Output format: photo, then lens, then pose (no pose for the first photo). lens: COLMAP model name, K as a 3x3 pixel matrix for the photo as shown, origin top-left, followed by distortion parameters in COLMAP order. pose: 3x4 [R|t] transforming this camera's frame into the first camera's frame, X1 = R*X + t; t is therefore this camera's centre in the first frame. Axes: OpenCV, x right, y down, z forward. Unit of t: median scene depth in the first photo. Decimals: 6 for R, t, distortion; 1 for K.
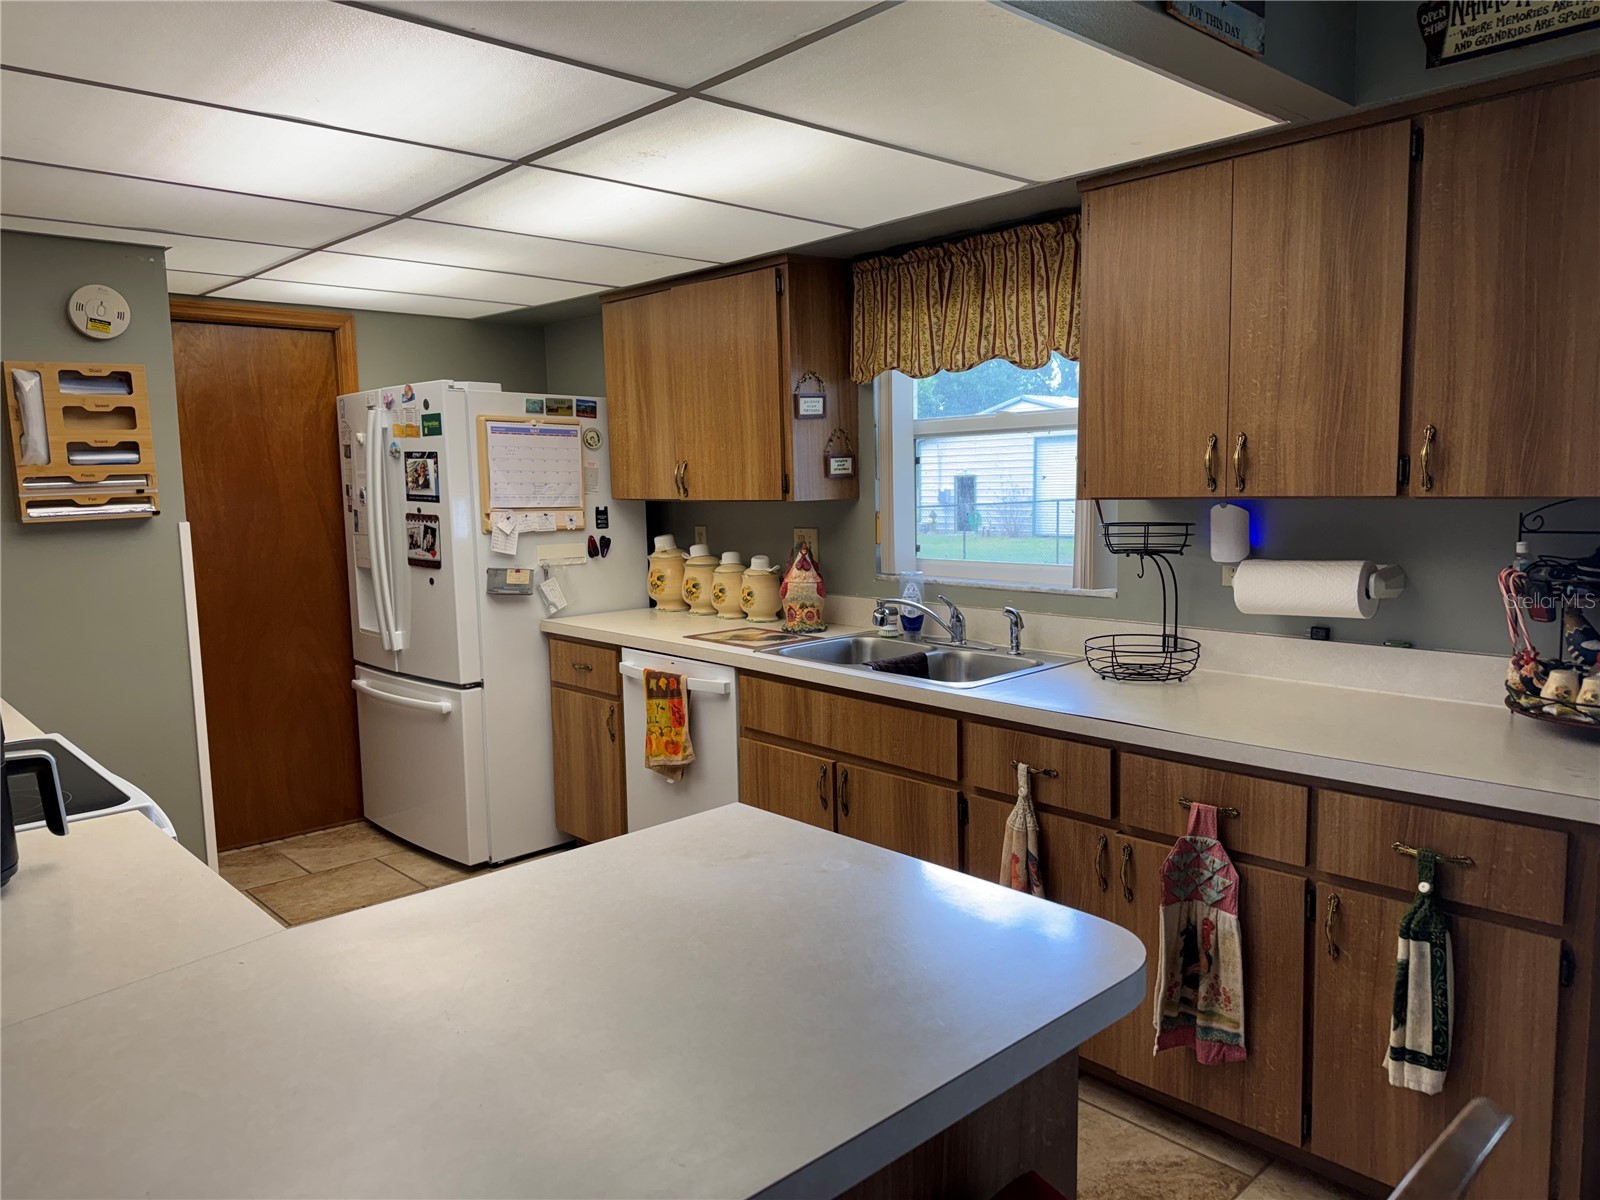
lens RADIAL K [[1122.2, 0, 851.8], [0, 1122.2, 601.9], [0, 0, 1]] dist [0.196718, -0.263476]
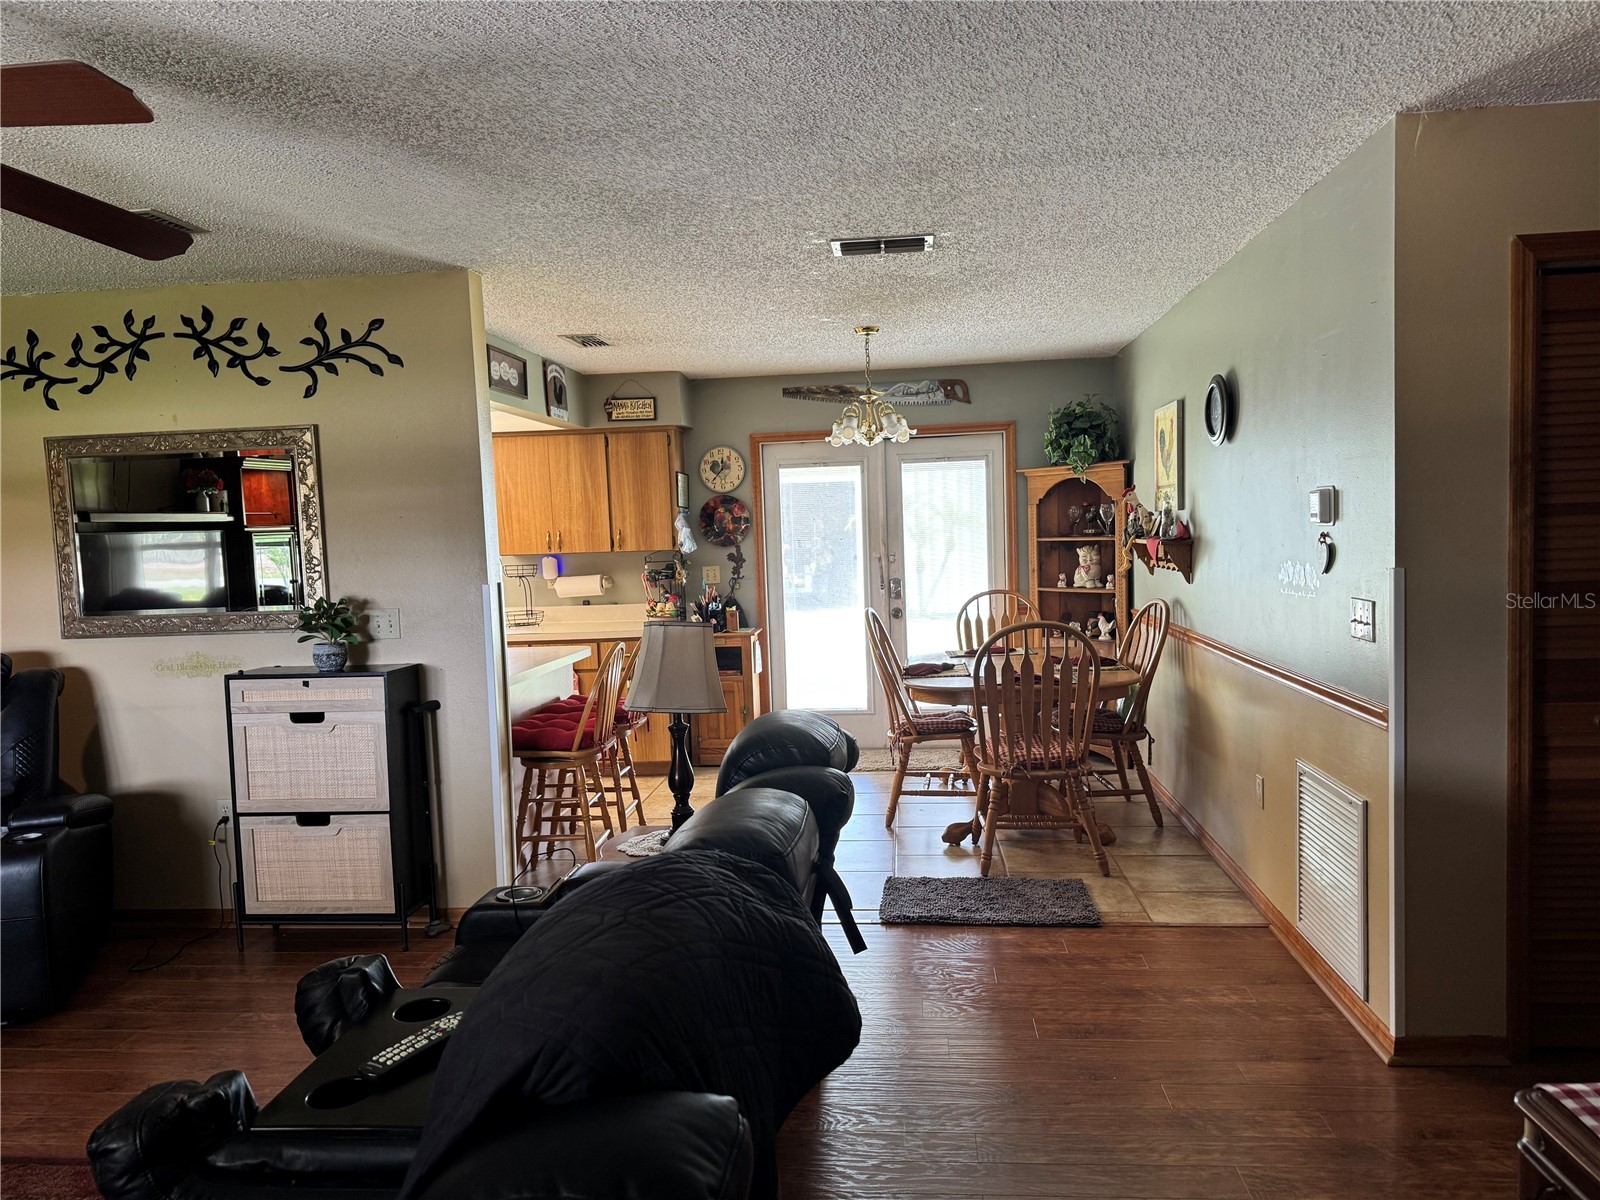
lens RADIAL K [[1118.8, 0, 813.8], [0, 1118.8, 611.5], [0, 0, 1]] dist [0.115089, -0.152871]
pose [[0.770568, -0.056657, 0.634834, -0.614285], [0.093280, 0.995341, -0.024394, 0.115277], [-0.630494, 0.078015, 0.772263, -0.987165]]
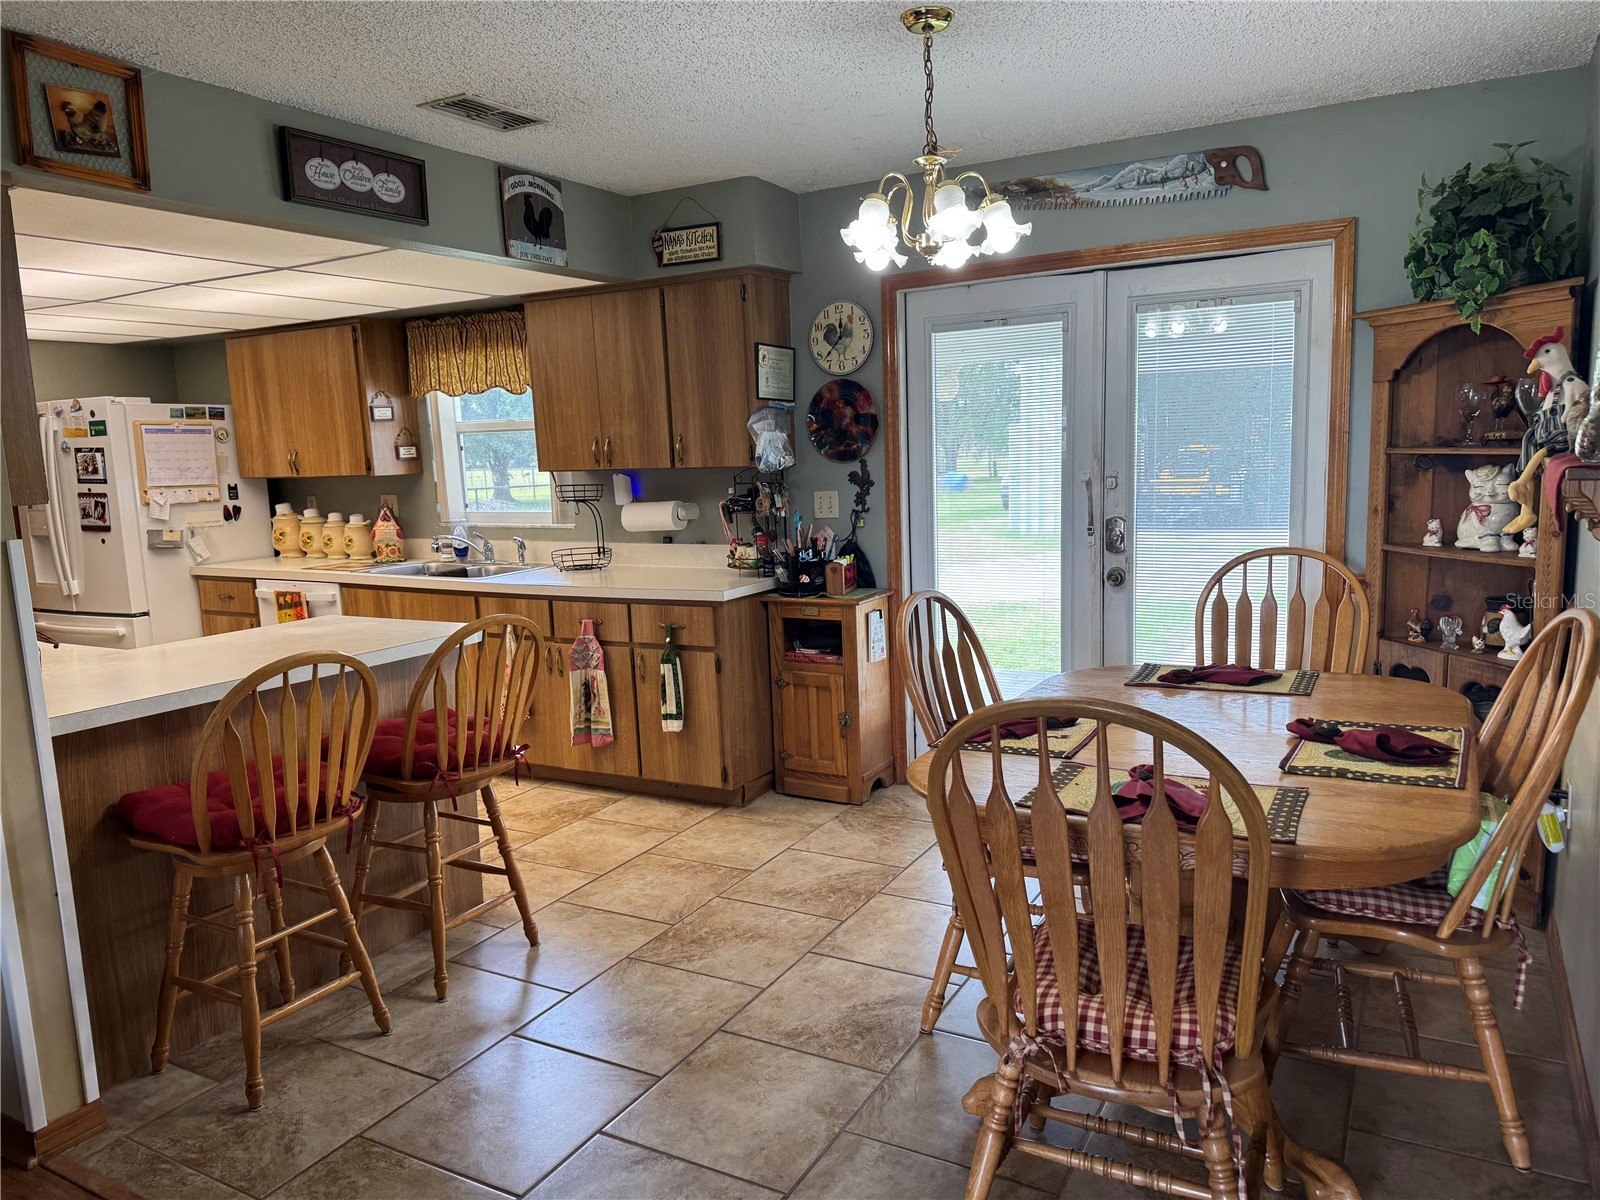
lens RADIAL K [[1118.8, 0, 813.8], [0, 1118.8, 611.5], [0, 0, 1]] dist [0.115089, -0.152871]
pose [[0.963068, -0.054739, 0.263637, 0.100309], [0.047731, 0.998318, 0.032917, 0.068634], [-0.264995, -0.019118, 0.964060, -0.615567]]
